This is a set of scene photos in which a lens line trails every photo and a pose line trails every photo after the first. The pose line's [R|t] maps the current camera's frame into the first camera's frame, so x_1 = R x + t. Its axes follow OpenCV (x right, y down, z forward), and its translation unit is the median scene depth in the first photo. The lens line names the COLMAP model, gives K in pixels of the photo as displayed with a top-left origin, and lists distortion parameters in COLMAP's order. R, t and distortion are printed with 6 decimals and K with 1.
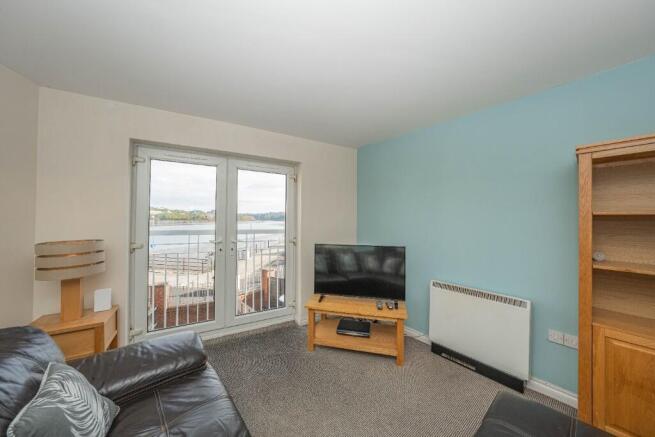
lens RADIAL K [[225.3, 0, 329.5], [0, 225.3, 216.8], [0, 0, 1]] dist [-0.019330, 0.003028]
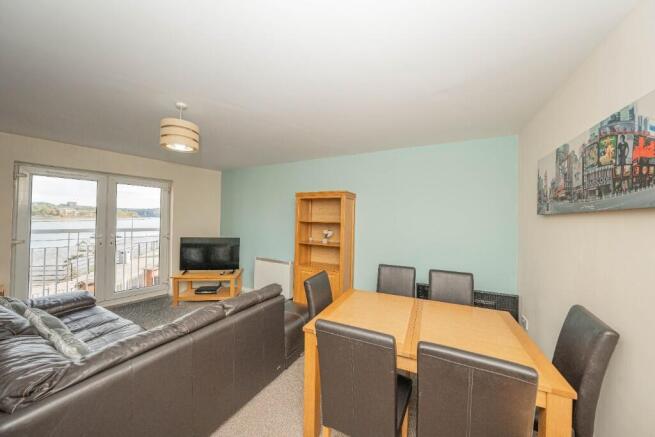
lens RADIAL K [[225.3, 0, 329.9], [0, 225.3, 218.4], [0, 0, 1]] dist [-0.019330, 0.003028]
pose [[0.925769, 0.009871, 0.377961, 0.380773], [-0.015921, 0.999790, 0.012885, -0.057801], [-0.377754, -0.017946, 0.925732, -0.999216]]
